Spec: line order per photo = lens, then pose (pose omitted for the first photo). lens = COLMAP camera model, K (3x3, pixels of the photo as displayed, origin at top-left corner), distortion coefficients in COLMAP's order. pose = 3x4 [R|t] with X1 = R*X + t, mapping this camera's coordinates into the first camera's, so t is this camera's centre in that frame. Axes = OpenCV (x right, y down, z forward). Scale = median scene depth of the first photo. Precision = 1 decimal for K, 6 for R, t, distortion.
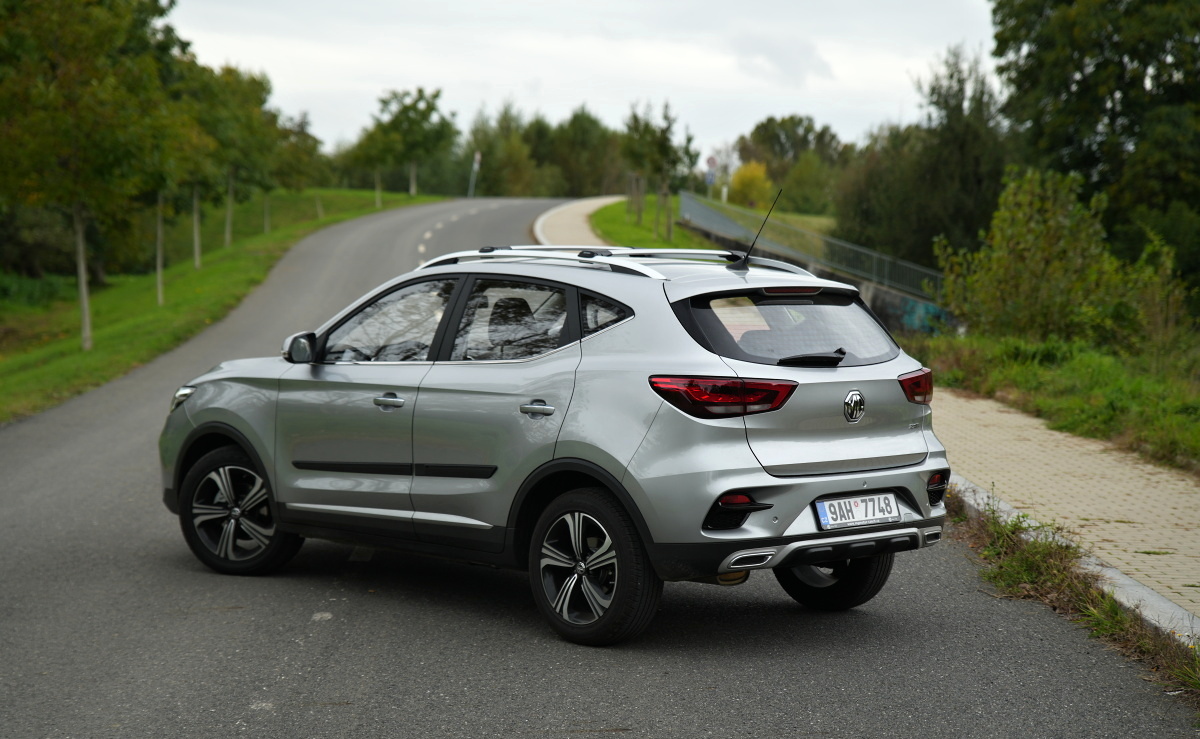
lens RADIAL K [[2442.3, 0, 605.2], [0, 2442.3, 364.2], [0, 0, 1]] dist [0.053508, 0.000000]
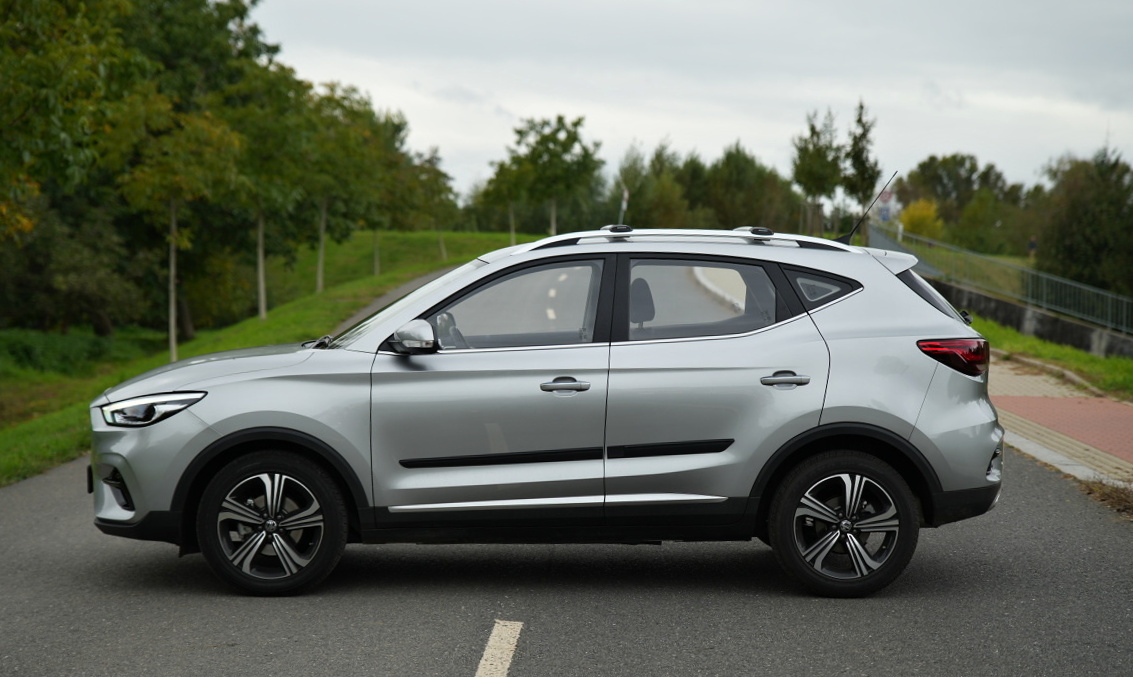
lens RADIAL K [[2344.0, 0, 570.8], [0, 2344.0, 338.1], [0, 0, 1]] dist [0.035413, 0.000000]
pose [[0.996942, -0.009129, -0.077611, -0.005893], [0.006785, 0.999515, -0.030408, -0.005589], [0.077851, 0.029789, 0.996520, 0.144813]]
